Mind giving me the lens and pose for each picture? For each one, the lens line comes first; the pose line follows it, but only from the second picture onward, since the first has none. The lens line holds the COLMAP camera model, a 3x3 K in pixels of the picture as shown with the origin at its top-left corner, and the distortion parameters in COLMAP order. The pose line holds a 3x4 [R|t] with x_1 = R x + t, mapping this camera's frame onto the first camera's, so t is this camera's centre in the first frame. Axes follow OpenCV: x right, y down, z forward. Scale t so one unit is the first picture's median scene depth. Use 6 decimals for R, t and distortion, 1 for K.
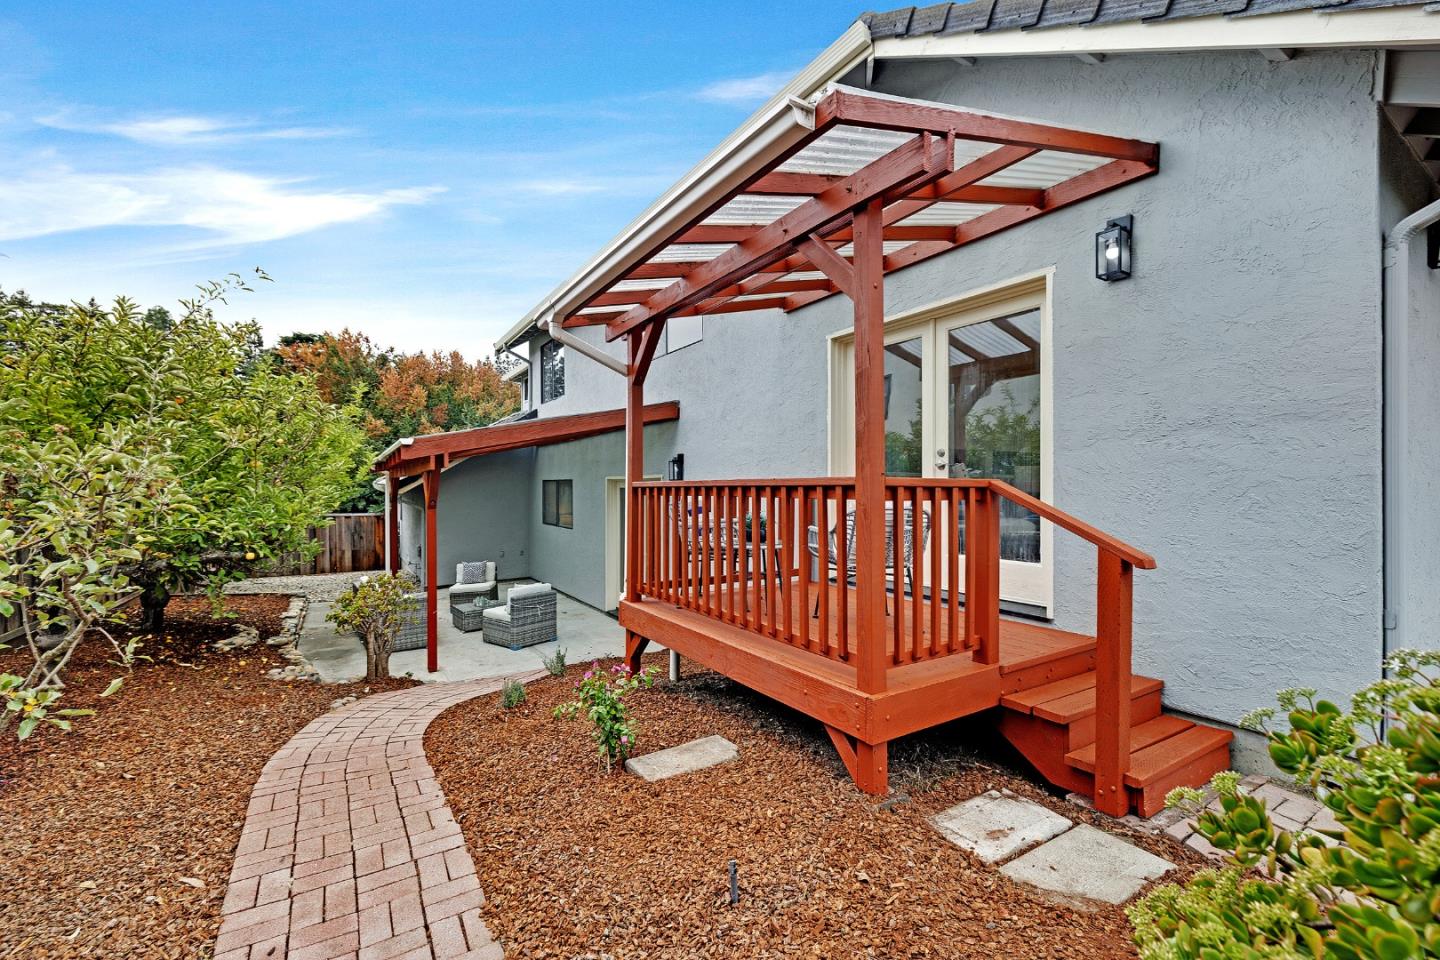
lens RADIAL K [[600.2, 0, 716.4], [0, 600.2, 483.9], [0, 0, 1]] dist [0.002877, -0.000379]
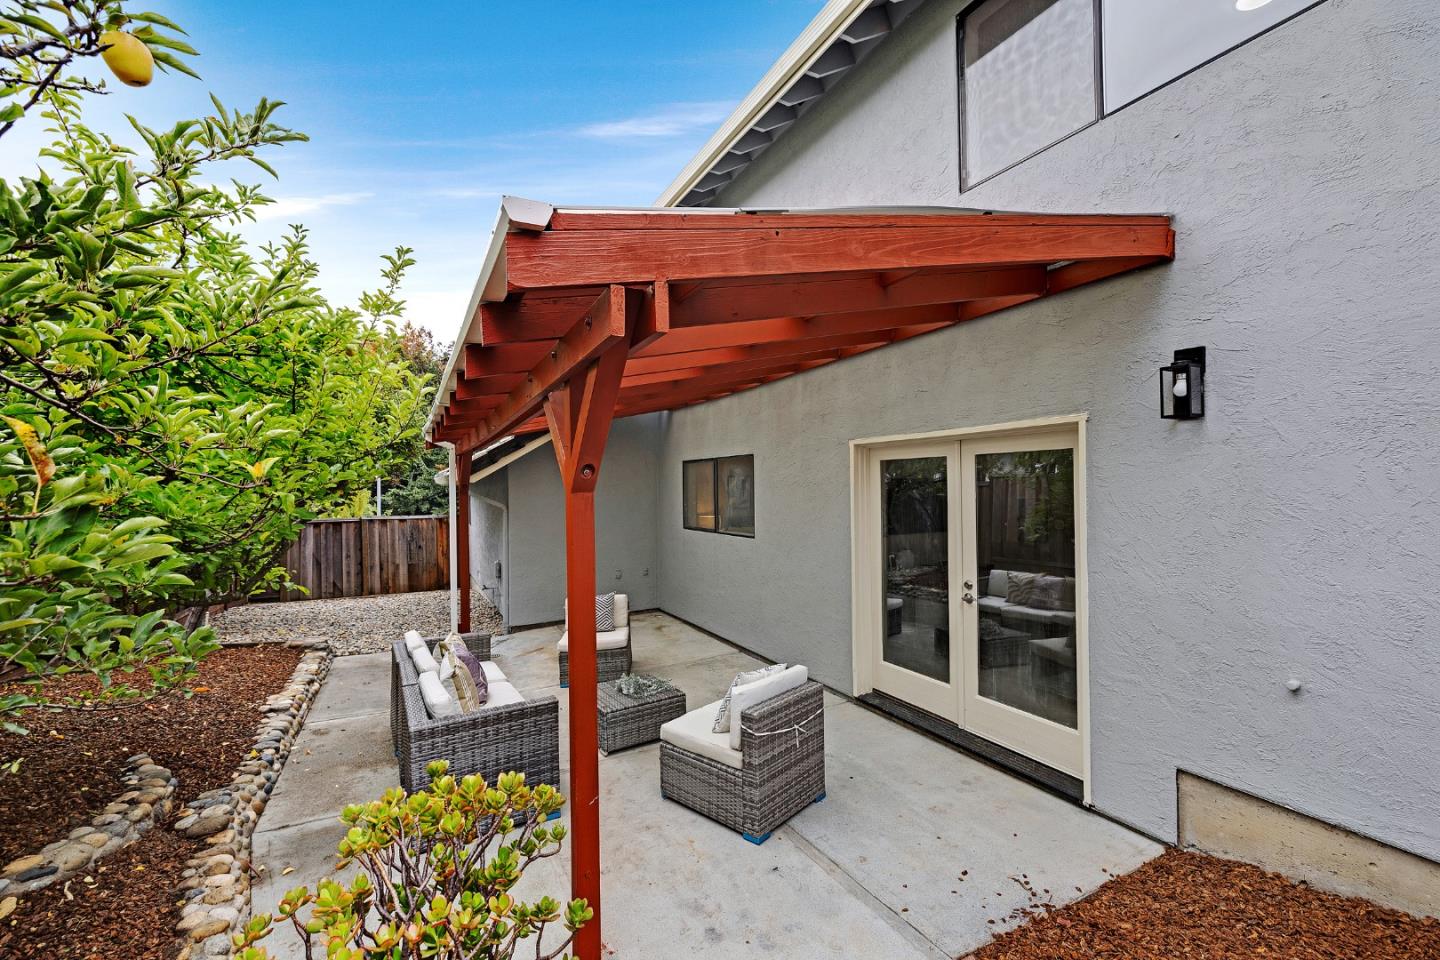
lens RADIAL K [[600.2, 0, 716.4], [0, 600.2, 483.9], [0, 0, 1]] dist [0.002877, -0.000379]
pose [[0.996282, -0.011030, -0.085438, -0.197282], [0.010843, 0.999938, -0.002661, 0.020106], [0.085462, 0.001725, 0.996340, 0.358378]]
